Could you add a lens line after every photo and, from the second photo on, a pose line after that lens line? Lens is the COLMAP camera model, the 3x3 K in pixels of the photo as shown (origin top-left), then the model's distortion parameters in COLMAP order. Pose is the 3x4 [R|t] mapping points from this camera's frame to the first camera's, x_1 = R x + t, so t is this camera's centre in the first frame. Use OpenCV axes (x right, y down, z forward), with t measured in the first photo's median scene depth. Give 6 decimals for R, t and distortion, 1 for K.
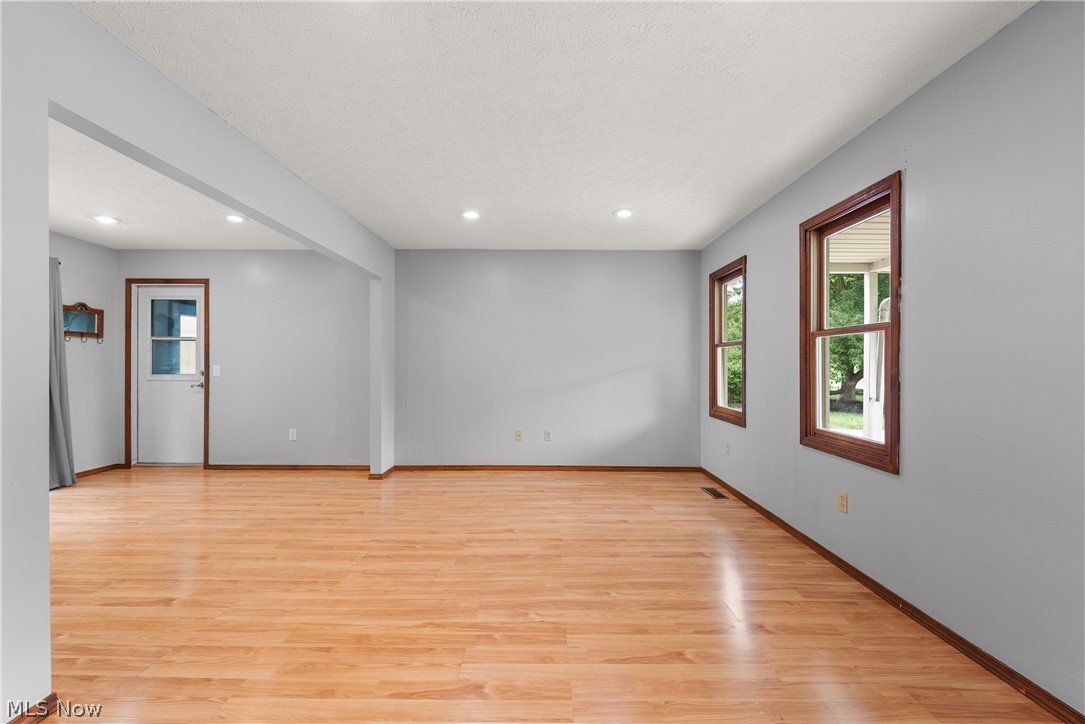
lens RADIAL K [[459.8, 0, 539.7], [0, 459.8, 361.2], [0, 0, 1]] dist [0.004793, -0.002472]
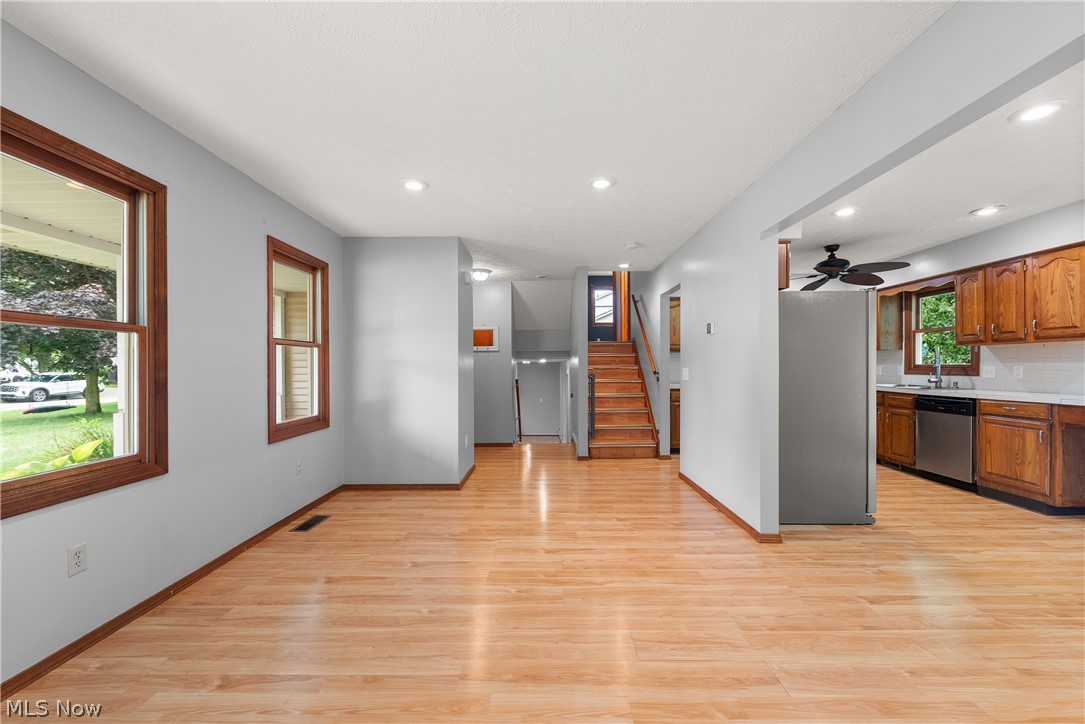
lens RADIAL K [[433.2, 0, 541.5], [0, 433.2, 367.1], [0, 0, 1]] dist [0.006957, -0.002833]
pose [[-0.999986, 0.002724, -0.004540, -0.058207], [0.002729, 0.999996, -0.001227, 0.004798], [0.004537, -0.001239, -0.999989, 1.473217]]
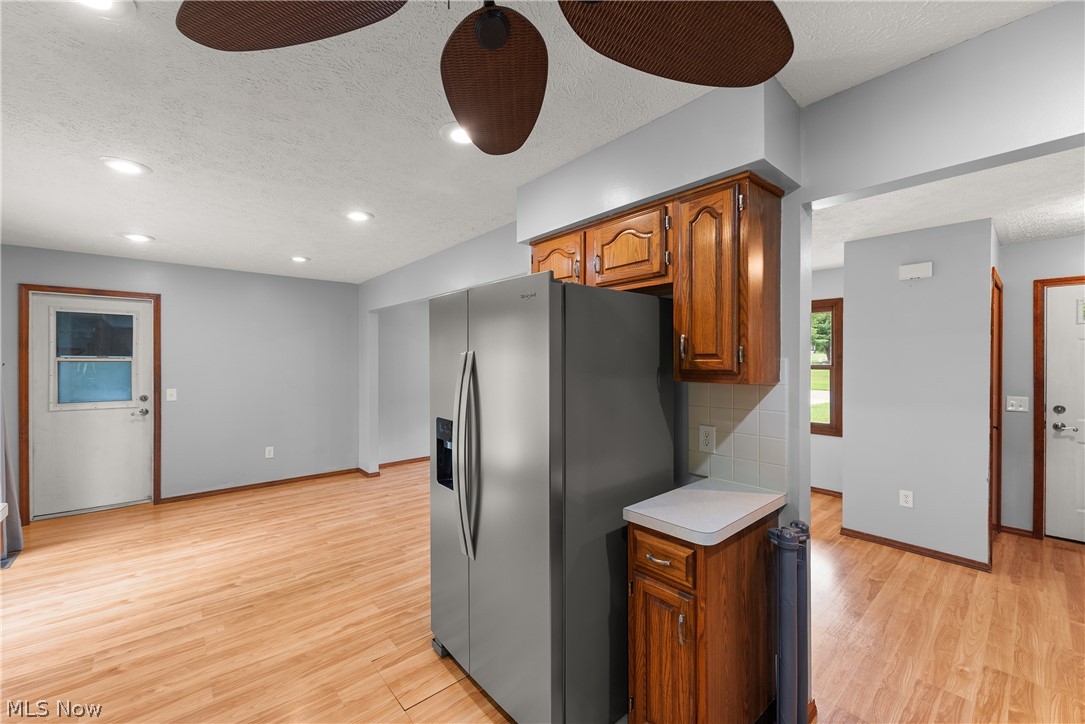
lens RADIAL K [[433.2, 0, 540.4], [0, 433.2, 364.7], [0, 0, 1]] dist [0.006957, -0.002833]
pose [[0.748547, -0.006063, 0.663054, -1.218924], [-0.003689, 0.999905, 0.013308, -0.092299], [-0.663071, -0.012408, 0.748454, -0.240248]]
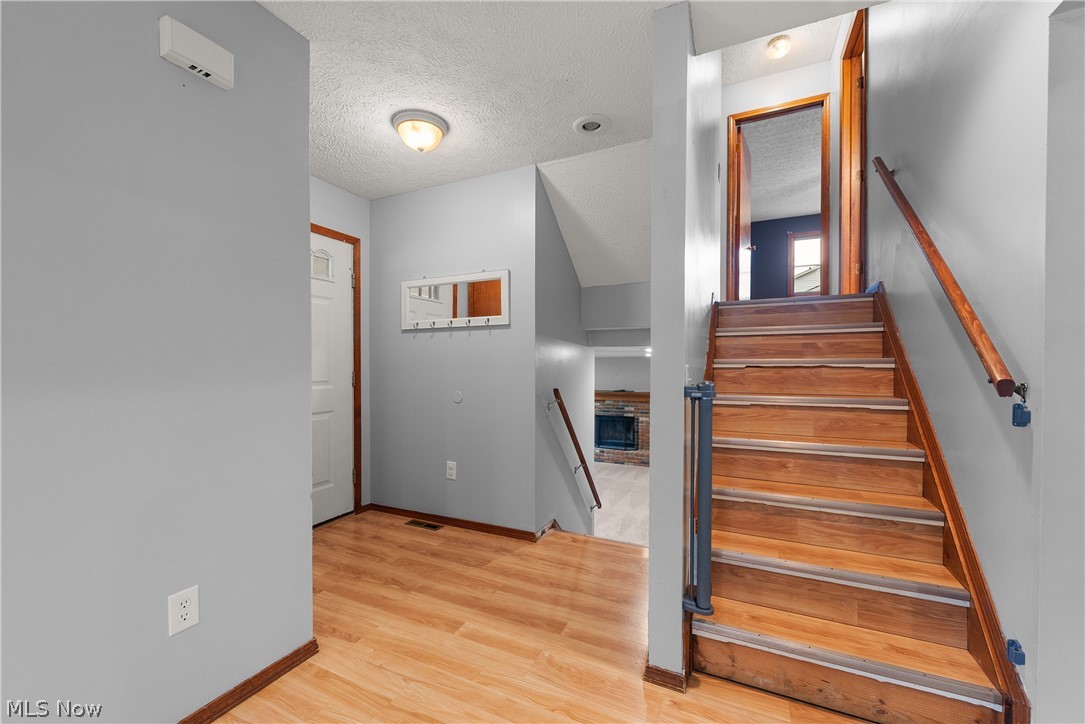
lens RADIAL K [[433.2, 0, 543.5], [0, 433.2, 368.2], [0, 0, 1]] dist [0.006957, -0.002833]
pose [[-0.910783, -0.007734, 0.412812, -0.317691], [-0.003920, 0.999941, 0.010086, 0.007068], [-0.412866, 0.007568, -0.910760, 0.208385]]
